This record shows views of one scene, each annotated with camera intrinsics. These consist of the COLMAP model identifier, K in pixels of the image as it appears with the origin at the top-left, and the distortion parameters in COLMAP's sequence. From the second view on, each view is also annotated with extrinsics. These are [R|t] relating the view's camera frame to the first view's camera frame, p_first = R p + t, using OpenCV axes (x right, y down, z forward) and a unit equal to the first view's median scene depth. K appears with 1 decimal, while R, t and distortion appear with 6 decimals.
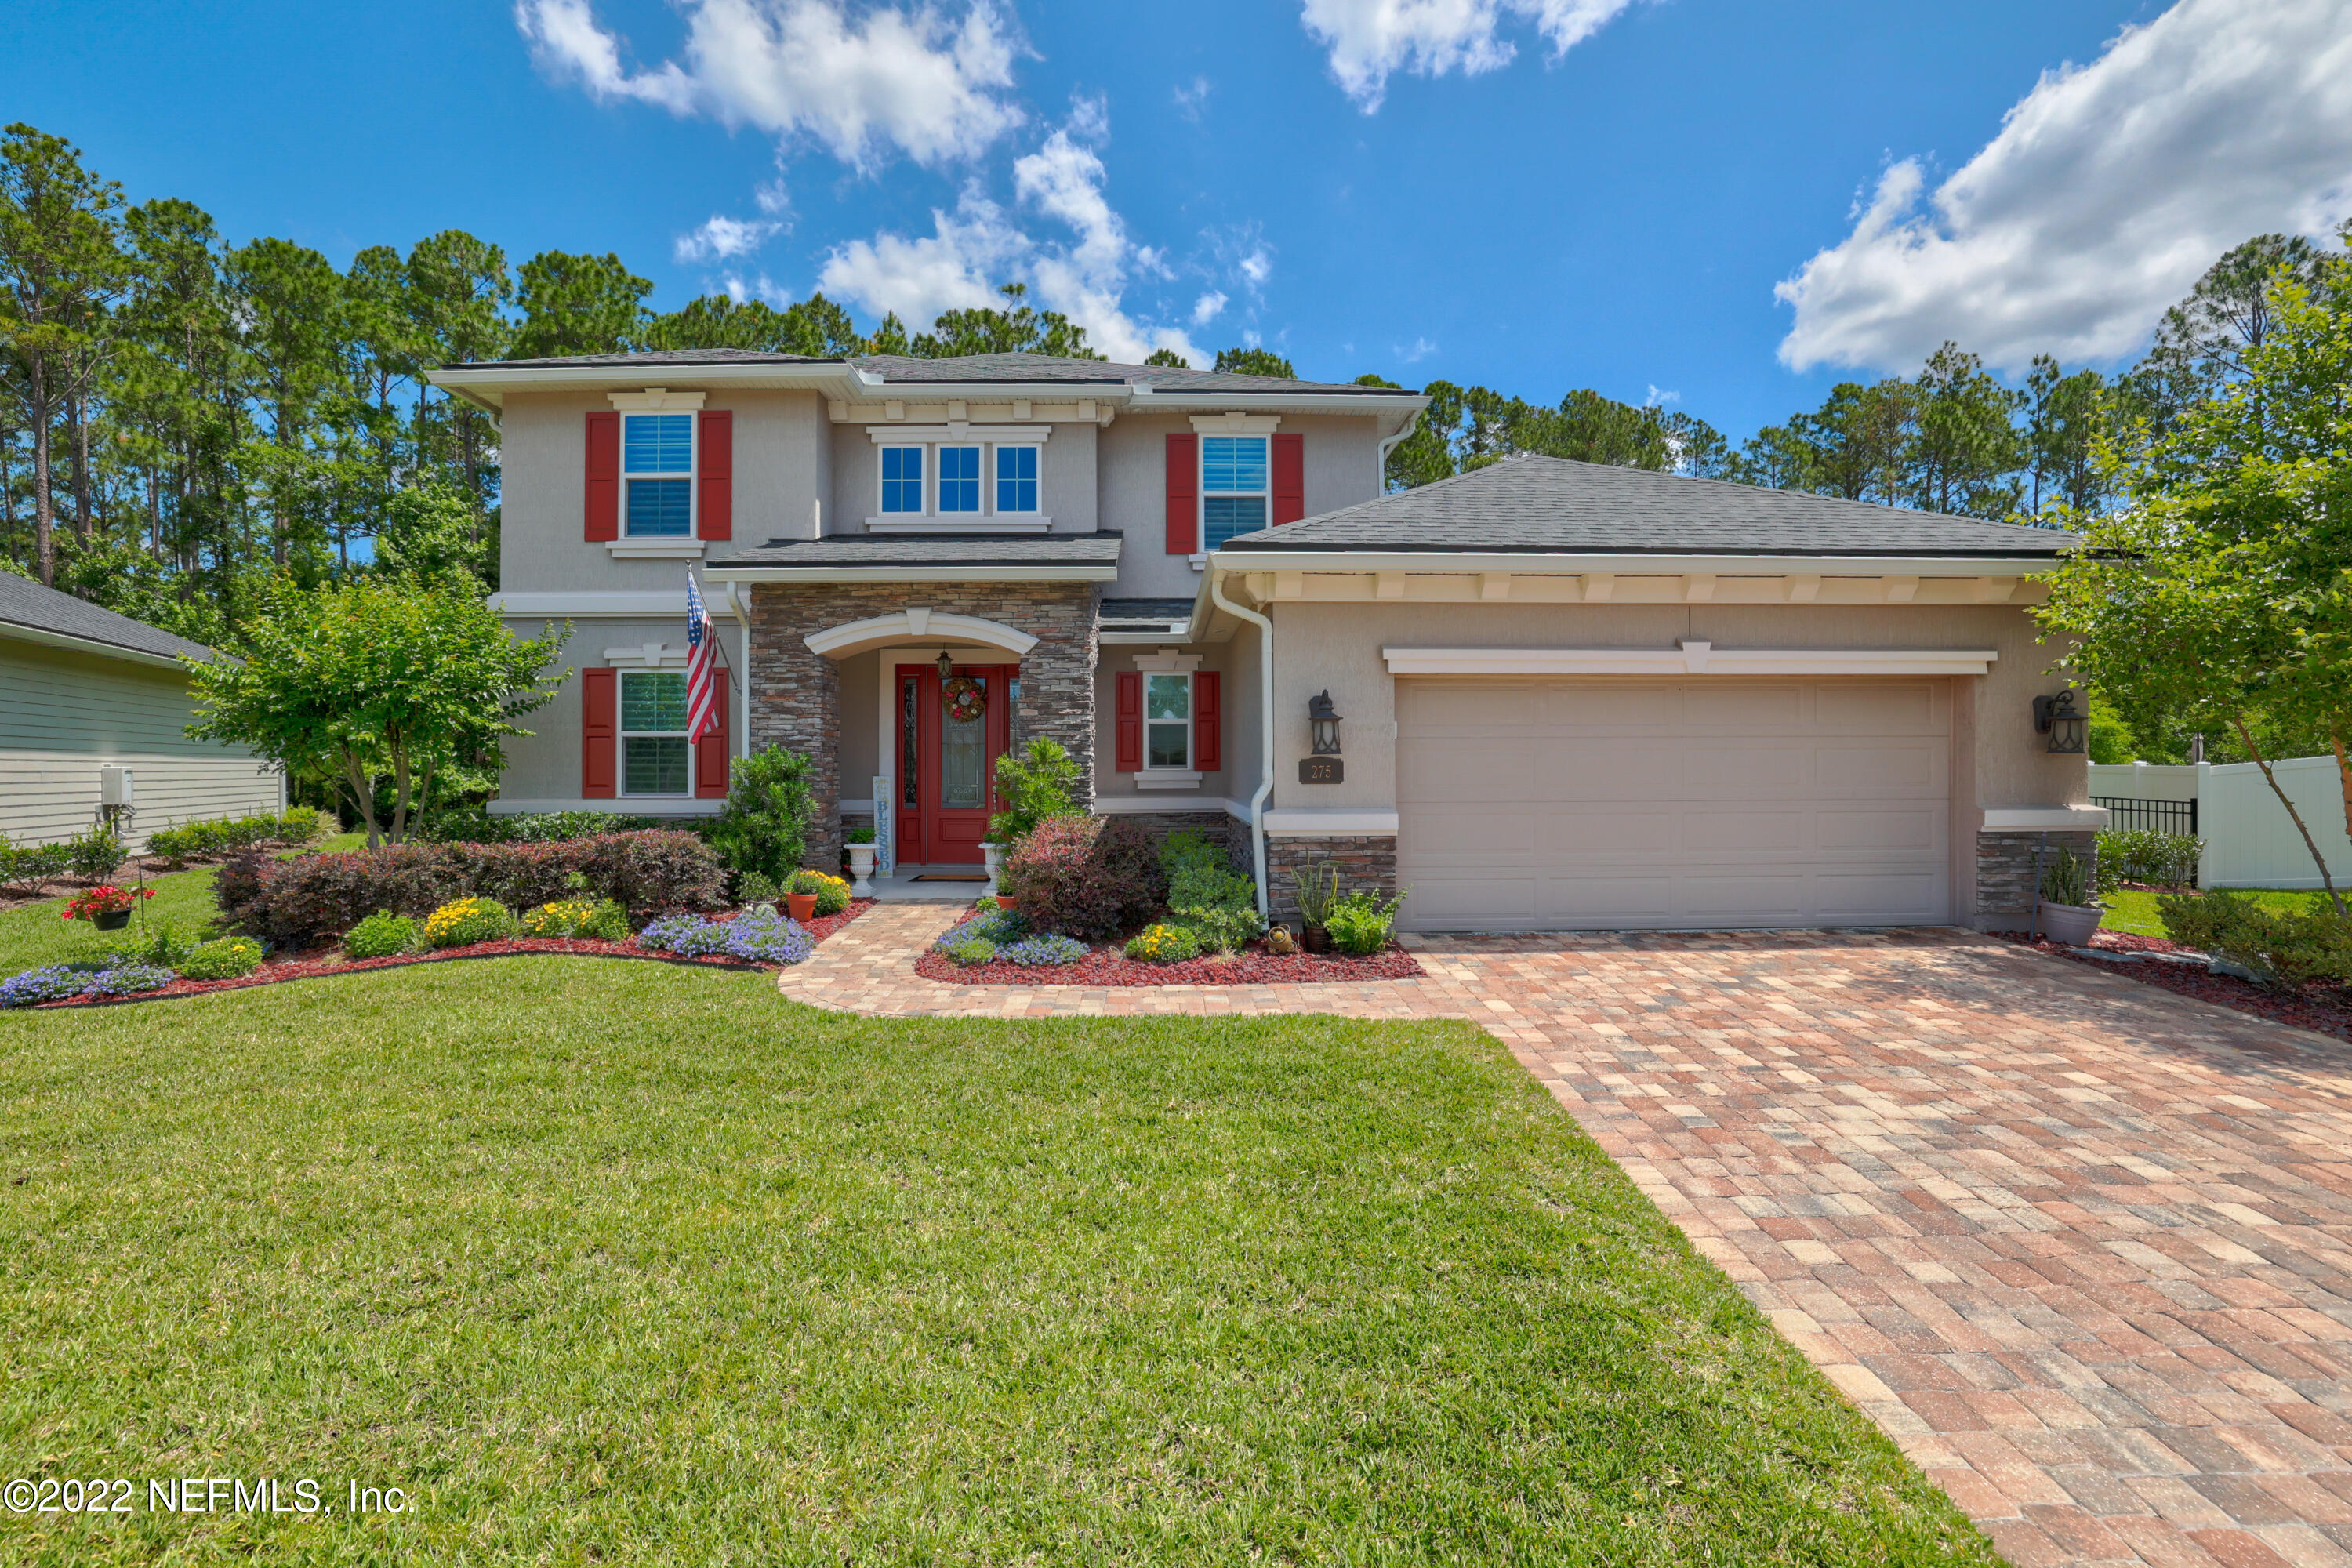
lens RADIAL K [[1007.7, 0, 1171.8], [0, 1007.7, 775.8], [0, 0, 1]] dist [-0.029119, 0.004965]
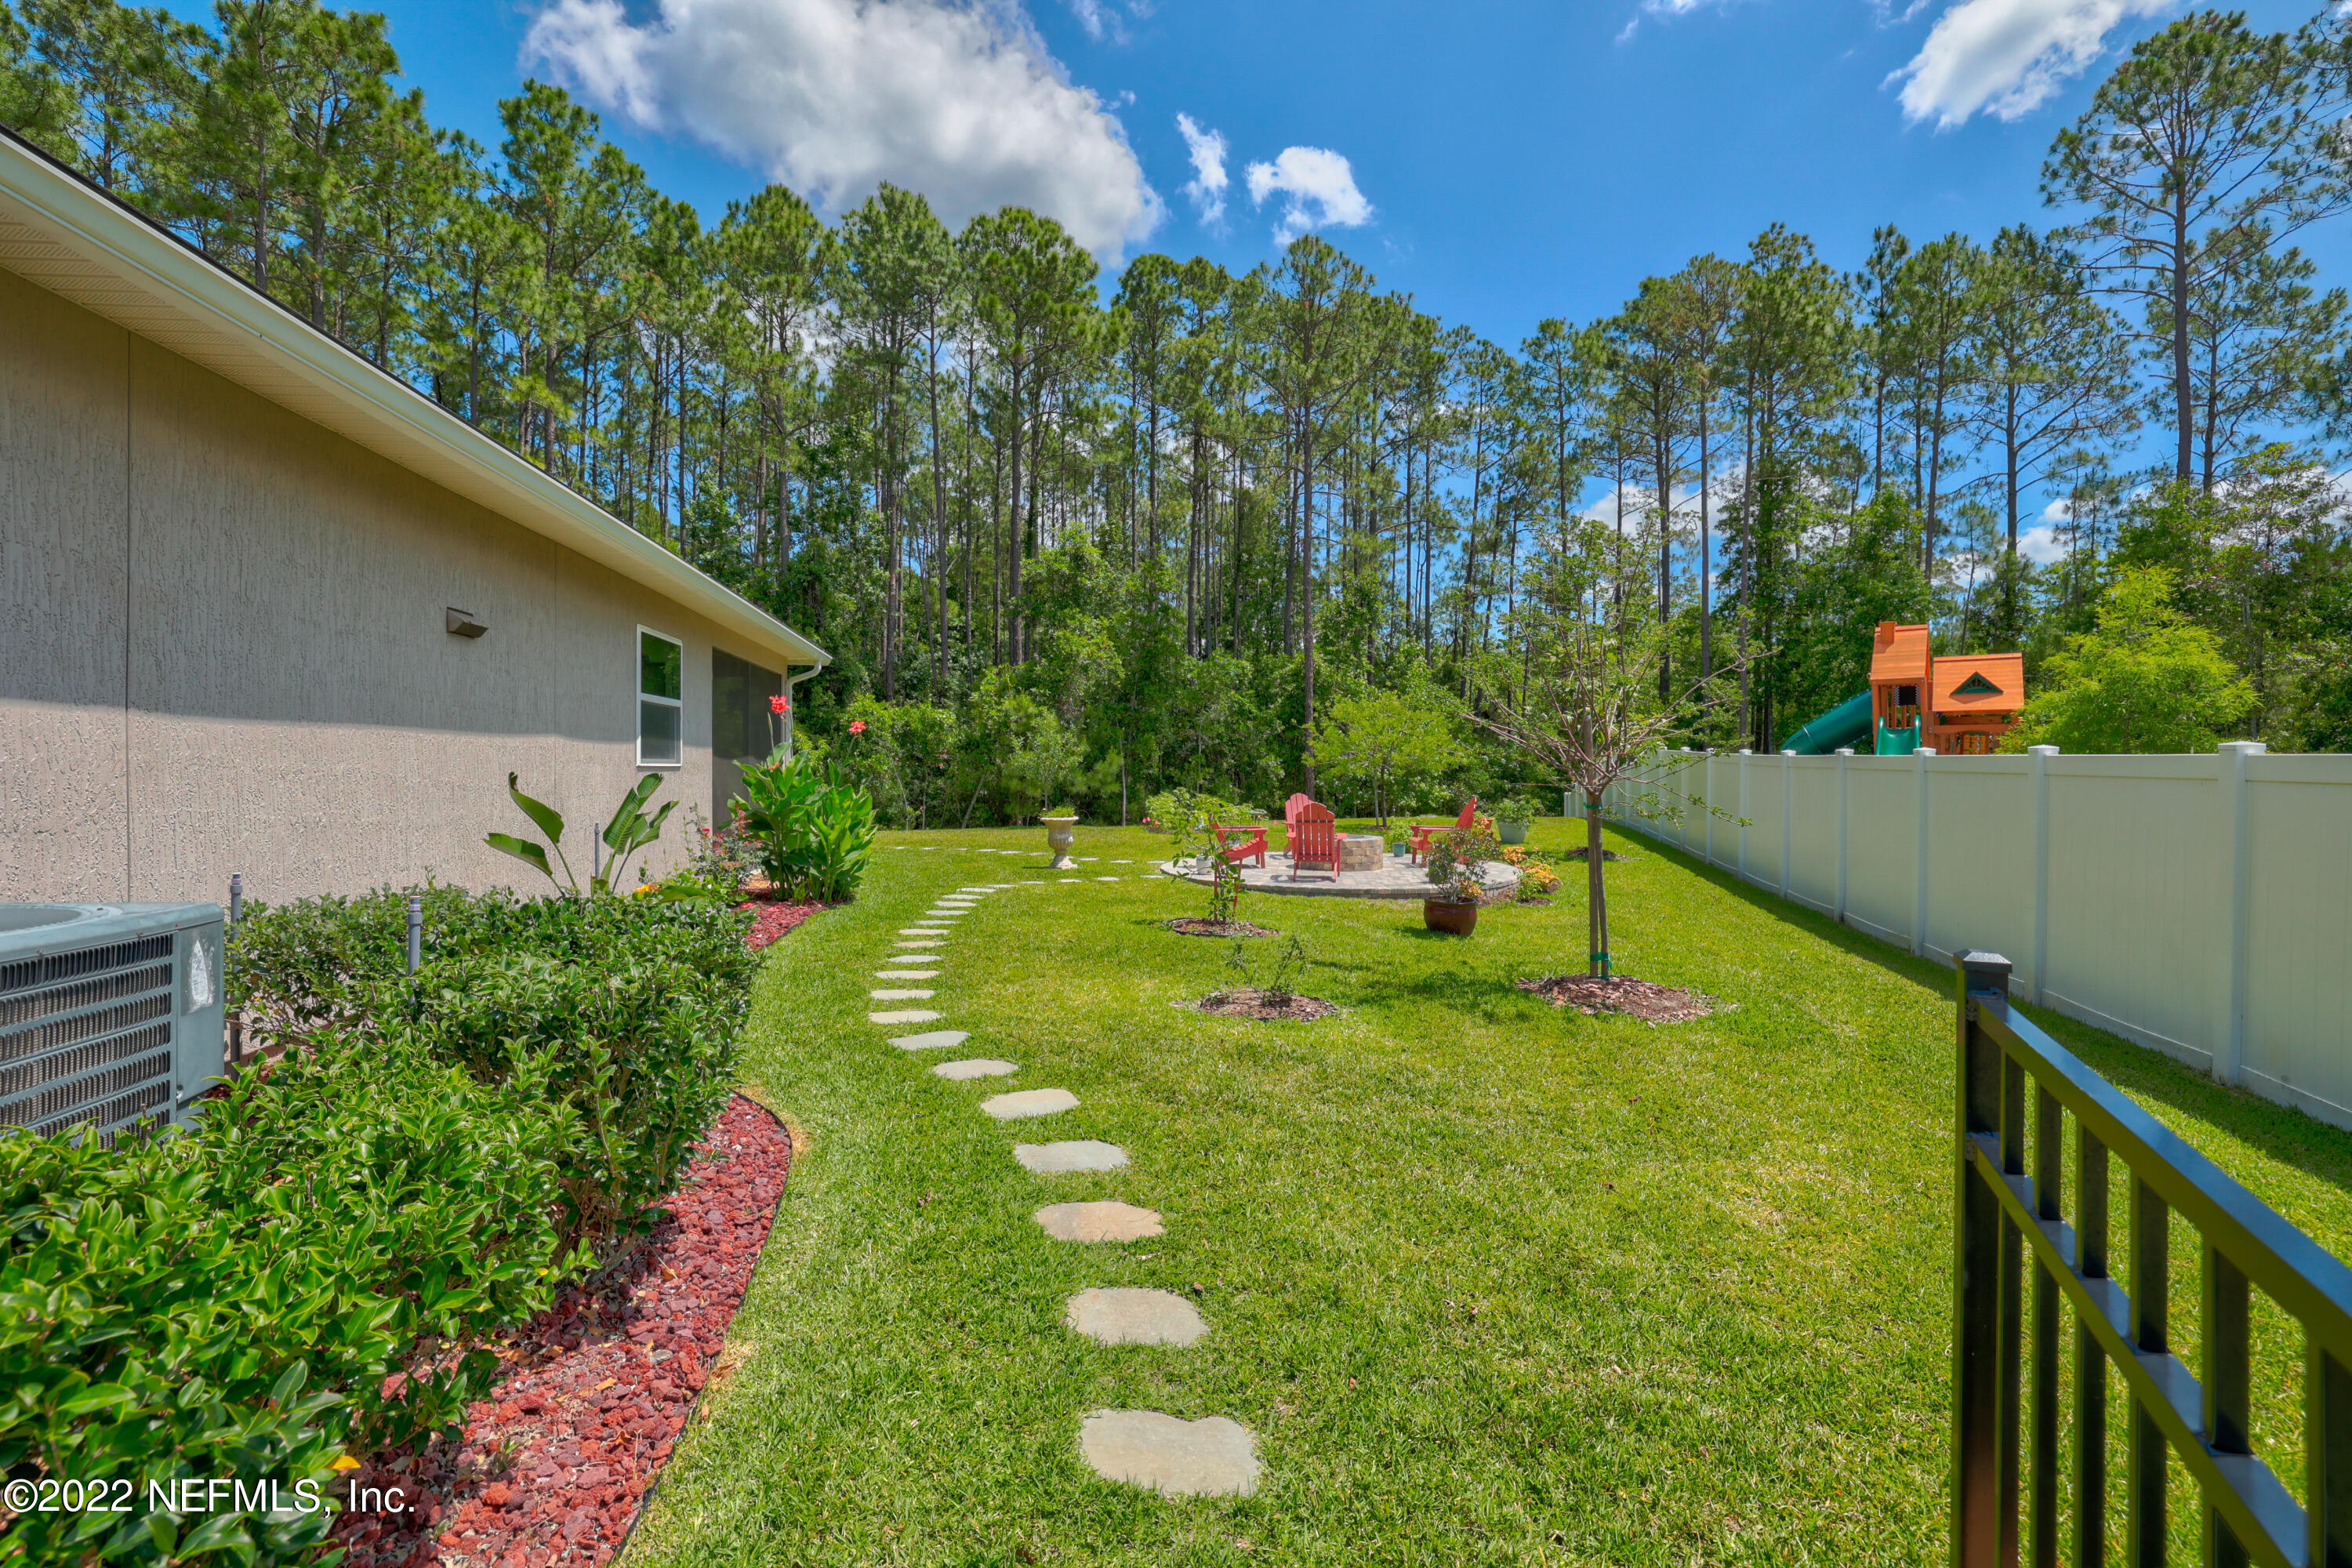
lens RADIAL K [[1007.7, 0, 1185.2], [0, 1007.7, 763.3], [0, 0, 1]] dist [-0.029119, 0.004965]
pose [[0.988546, 0.004068, 0.150868, 0.943586], [-0.002490, 0.999940, -0.010646, -0.014220], [-0.150903, 0.010149, 0.988497, 1.326988]]
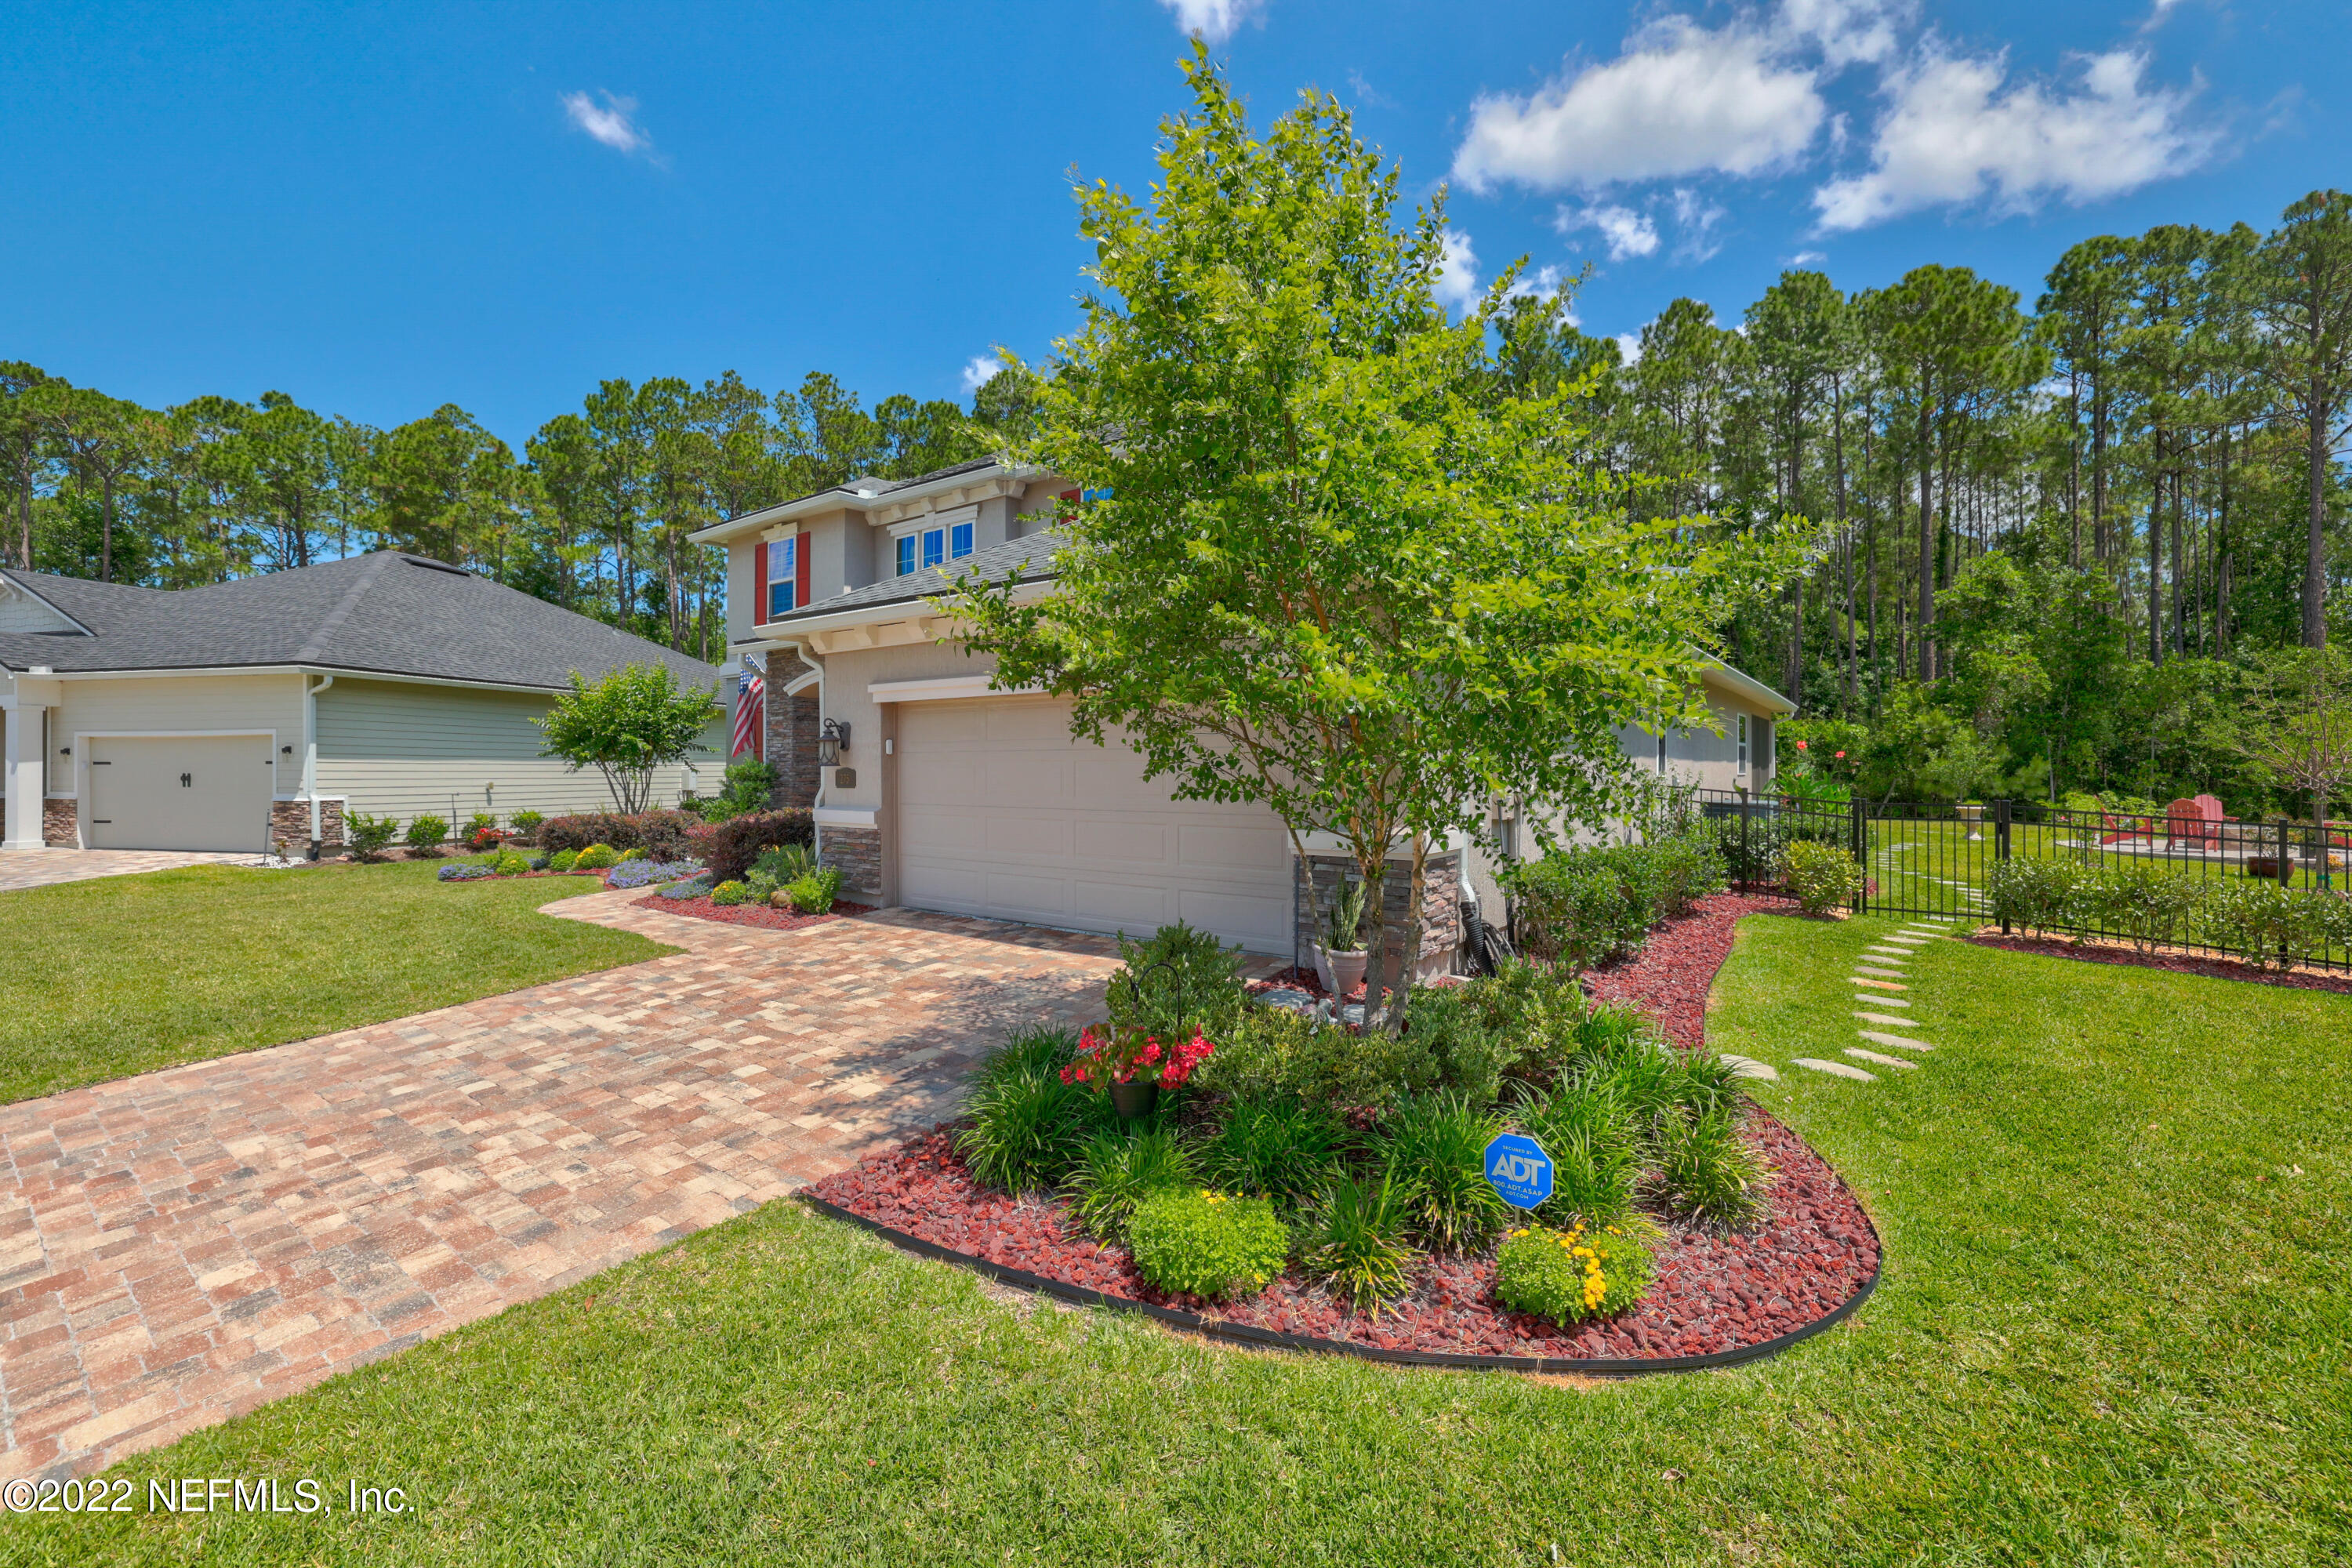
lens RADIAL K [[1007.7, 0, 1164.7], [0, 1007.7, 767.2], [0, 0, 1]] dist [-0.029119, 0.004965]
pose [[0.787896, 0.002604, -0.615803, 0.927848], [-0.007942, 0.999951, -0.005934, -0.010969], [0.615757, 0.009566, 0.787878, 0.160091]]
